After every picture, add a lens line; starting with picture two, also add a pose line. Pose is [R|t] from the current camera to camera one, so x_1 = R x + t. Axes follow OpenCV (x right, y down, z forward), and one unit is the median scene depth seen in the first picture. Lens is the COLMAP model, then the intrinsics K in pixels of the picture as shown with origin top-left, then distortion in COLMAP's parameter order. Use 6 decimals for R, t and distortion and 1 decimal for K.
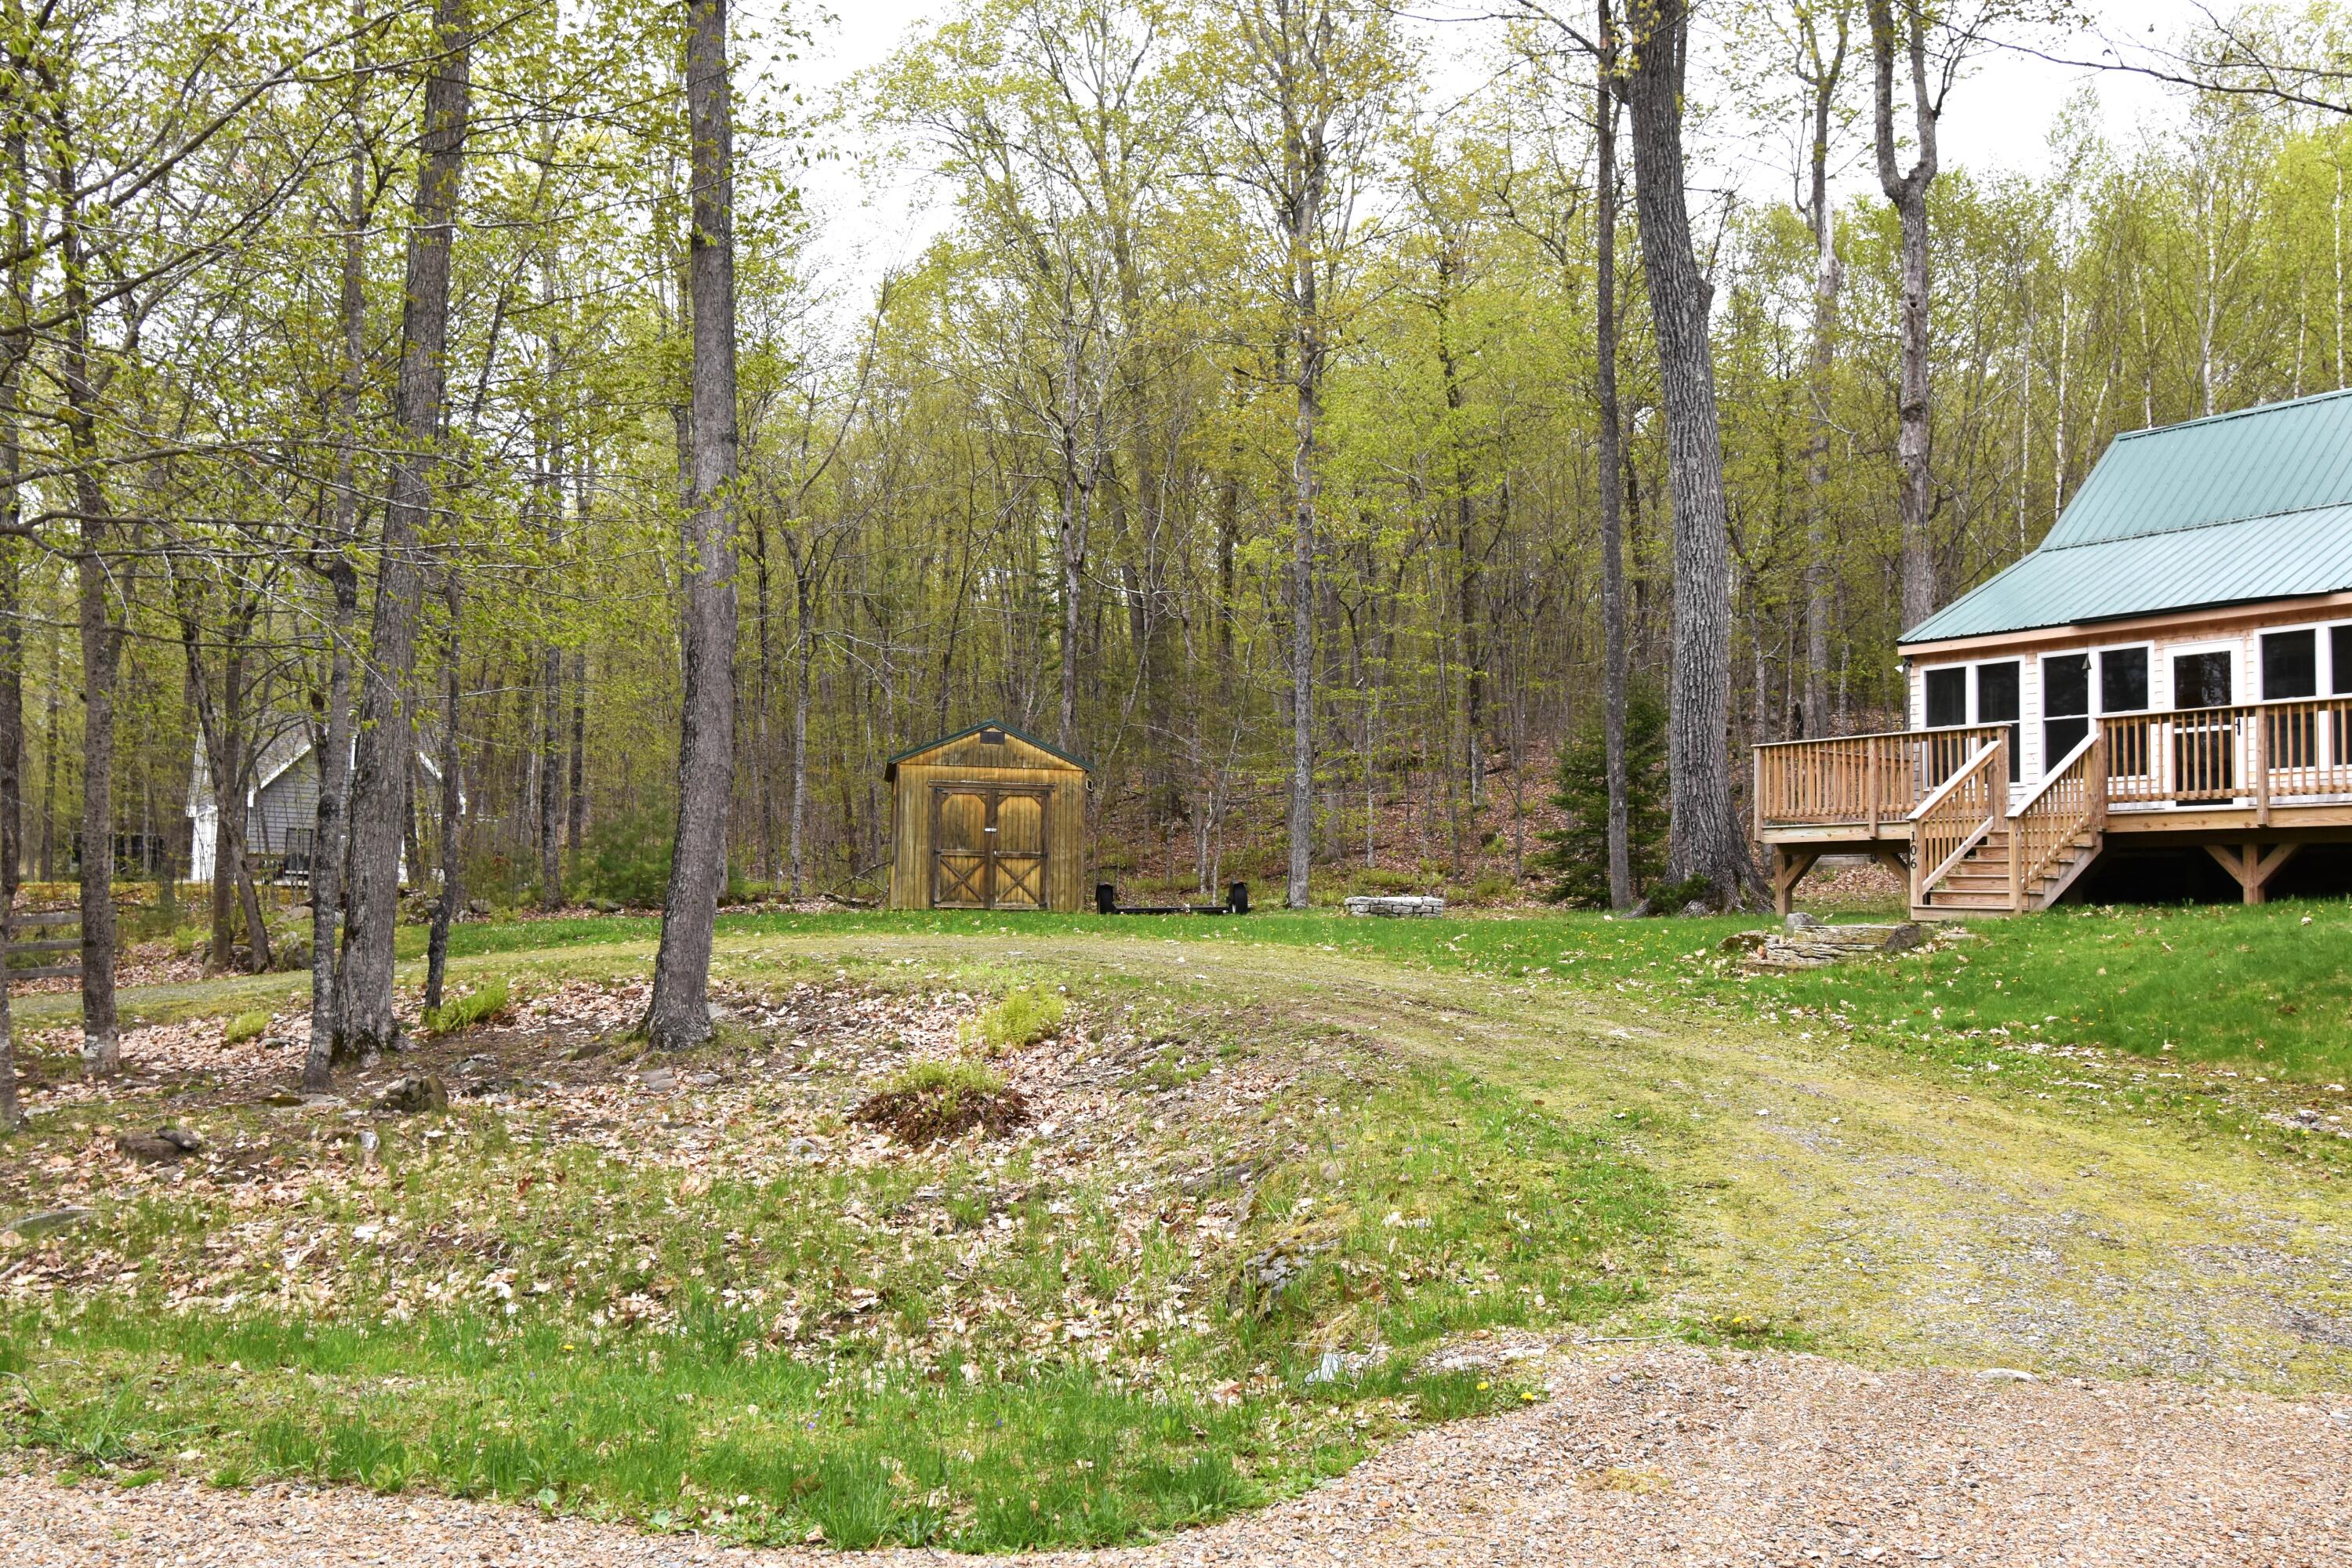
lens RADIAL K [[2020.0, 0, 1171.6], [0, 2020.0, 781.8], [0, 0, 1]] dist [0.008667, -0.030378]
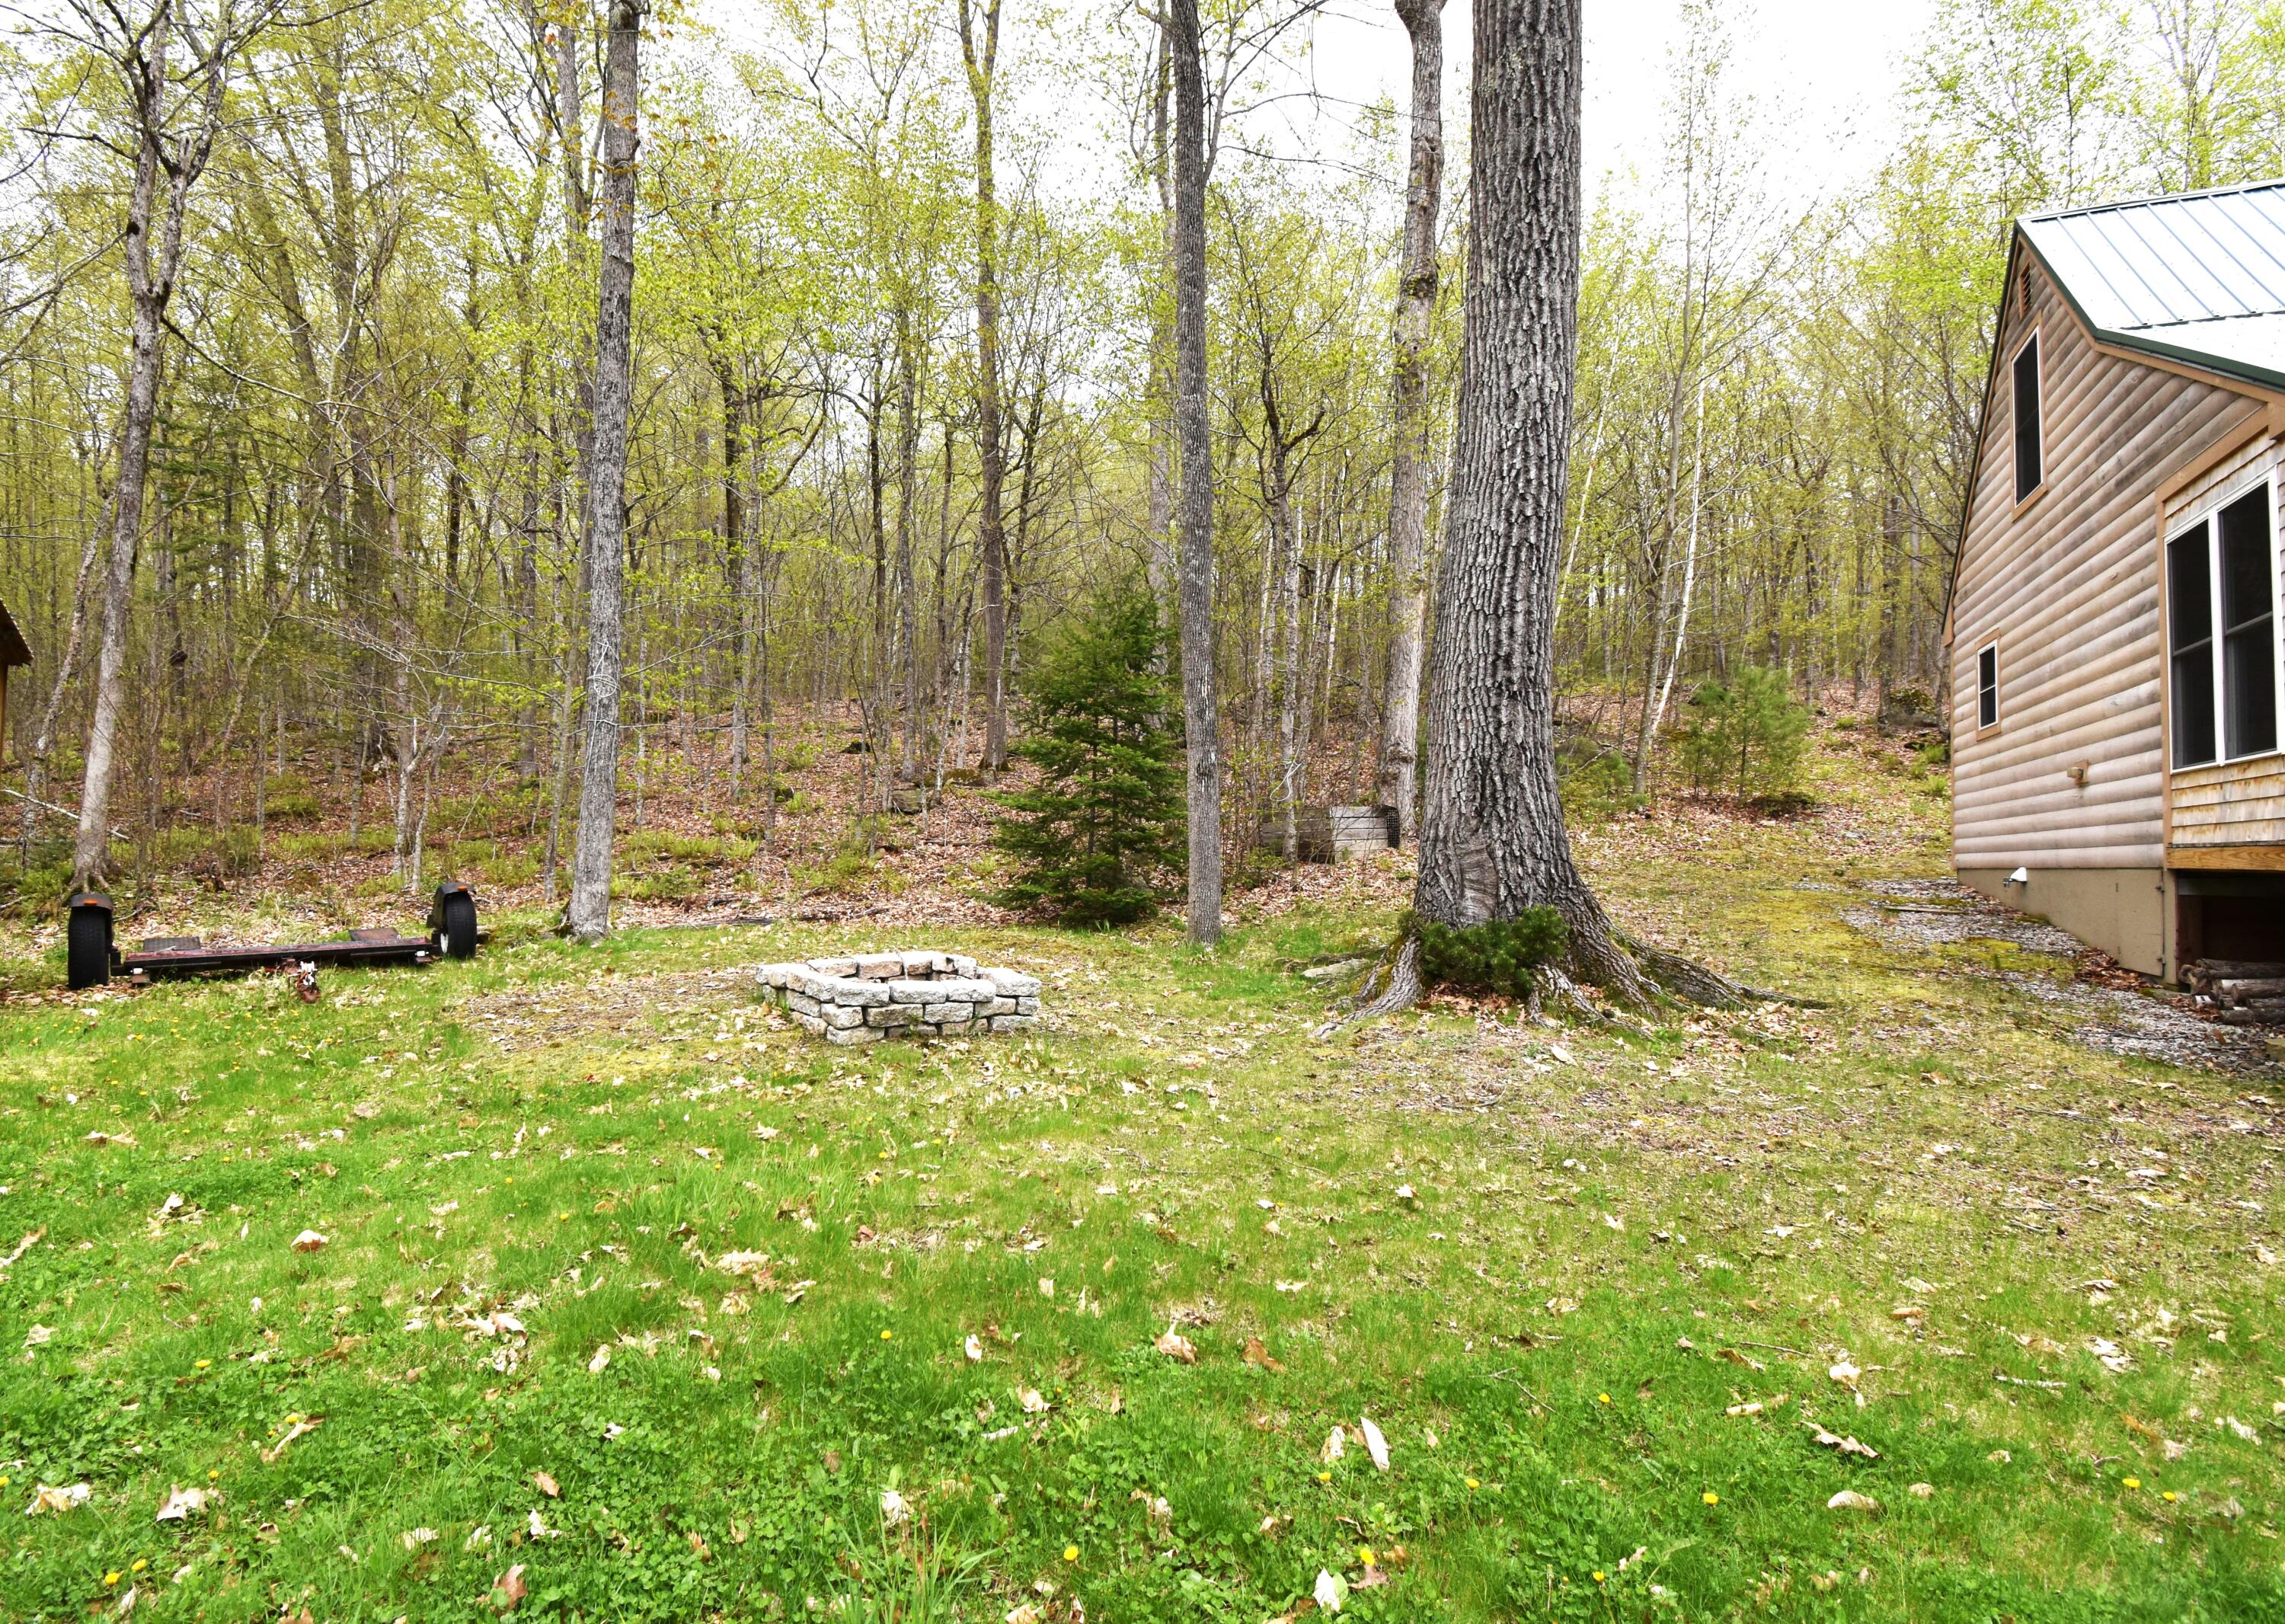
lens RADIAL K [[1132.7, 0, 1064.2], [0, 1132.7, 803.9], [0, 0, 1]] dist [0.019606, -0.026387]
pose [[0.867559, 0.020525, 0.496910, 0.034076], [-0.043045, 0.998498, 0.033909, 0.020477], [-0.495467, -0.050808, 0.867139, 0.998817]]
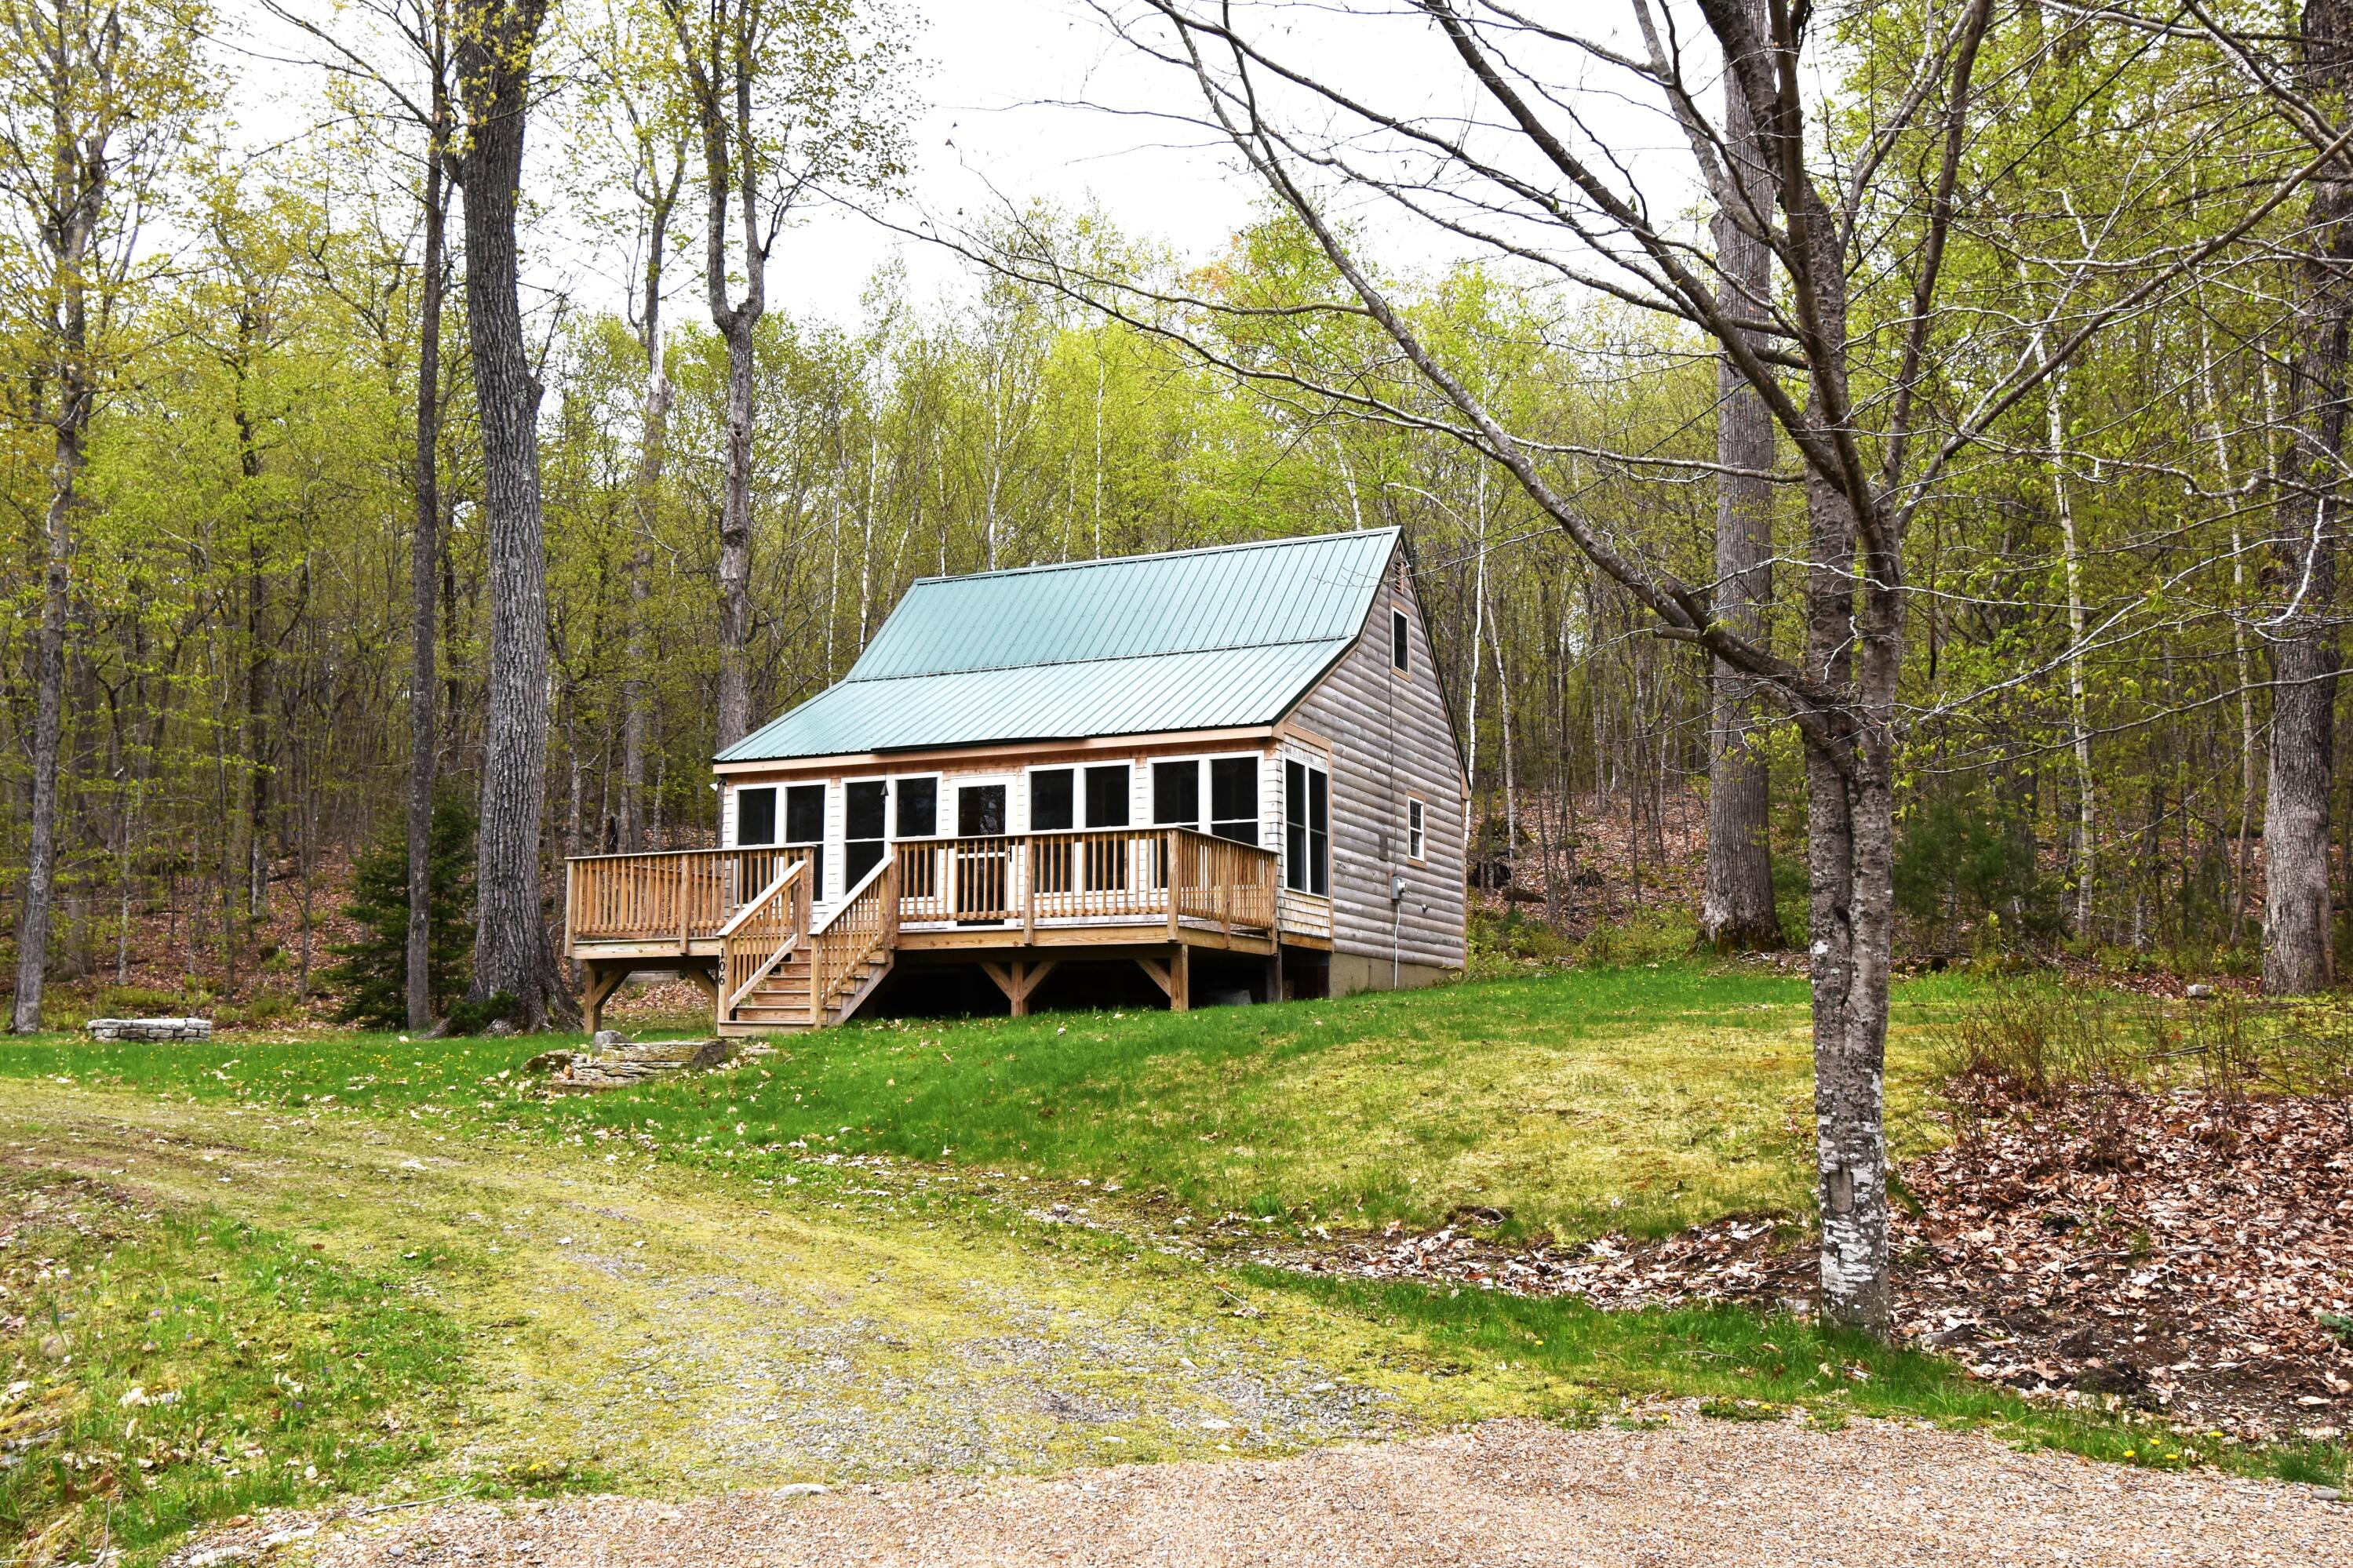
lens RADIAL K [[2066.9, 0, 1174.9], [0, 2066.9, 787.9], [0, 0, 1]] dist [0.002989, -0.022138]
pose [[0.843173, 0.047617, 0.535529, 0.000199], [-0.019687, 0.998137, -0.057753, -0.000108], [-0.537281, 0.038153, 0.842540, 0.003660]]
